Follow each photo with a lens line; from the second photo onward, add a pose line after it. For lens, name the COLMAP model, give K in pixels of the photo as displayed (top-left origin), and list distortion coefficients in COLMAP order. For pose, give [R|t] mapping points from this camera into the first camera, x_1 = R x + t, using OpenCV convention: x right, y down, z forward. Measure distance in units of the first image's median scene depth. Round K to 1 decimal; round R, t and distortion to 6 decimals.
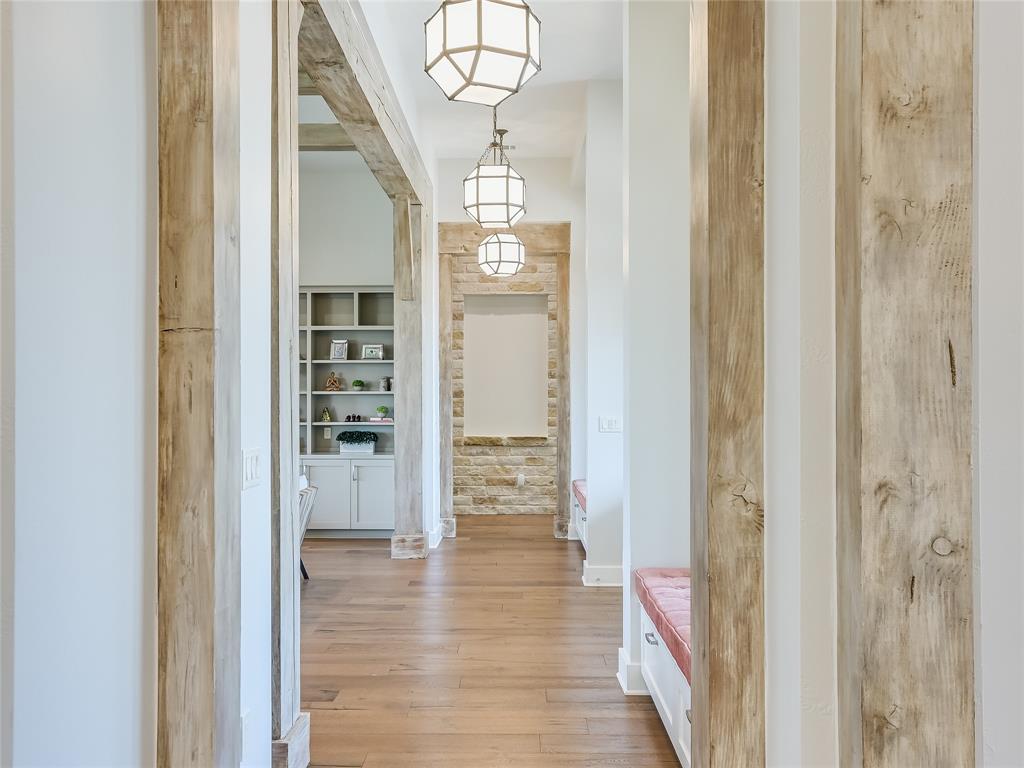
lens RADIAL K [[874.0, 0, 512.0], [0, 874.0, 384.0], [0, 0, 1]] dist [0.009913, 0.012824]
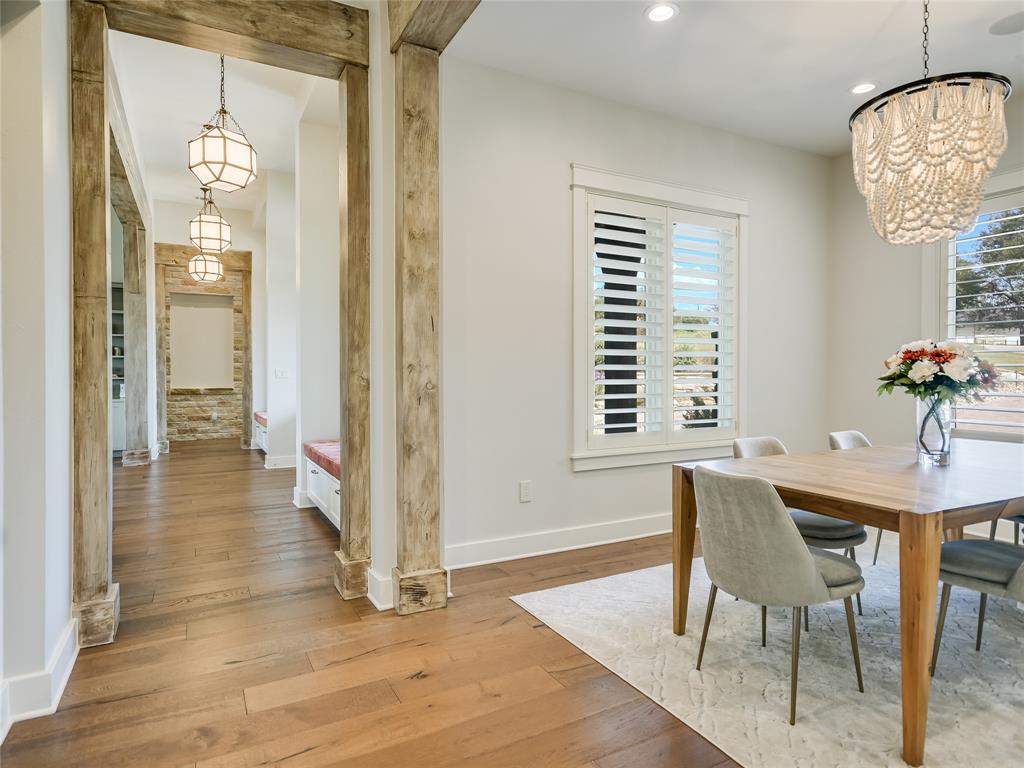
lens RADIAL K [[560.5, 0, 509.0], [0, 560.5, 374.3], [0, 0, 1]] dist [0.004664, 0.001796]
pose [[0.867922, -0.005884, 0.496666, -0.110312], [-0.004092, 0.999811, 0.018995, 0.056592], [-0.496684, -0.018519, 0.867734, -0.397235]]
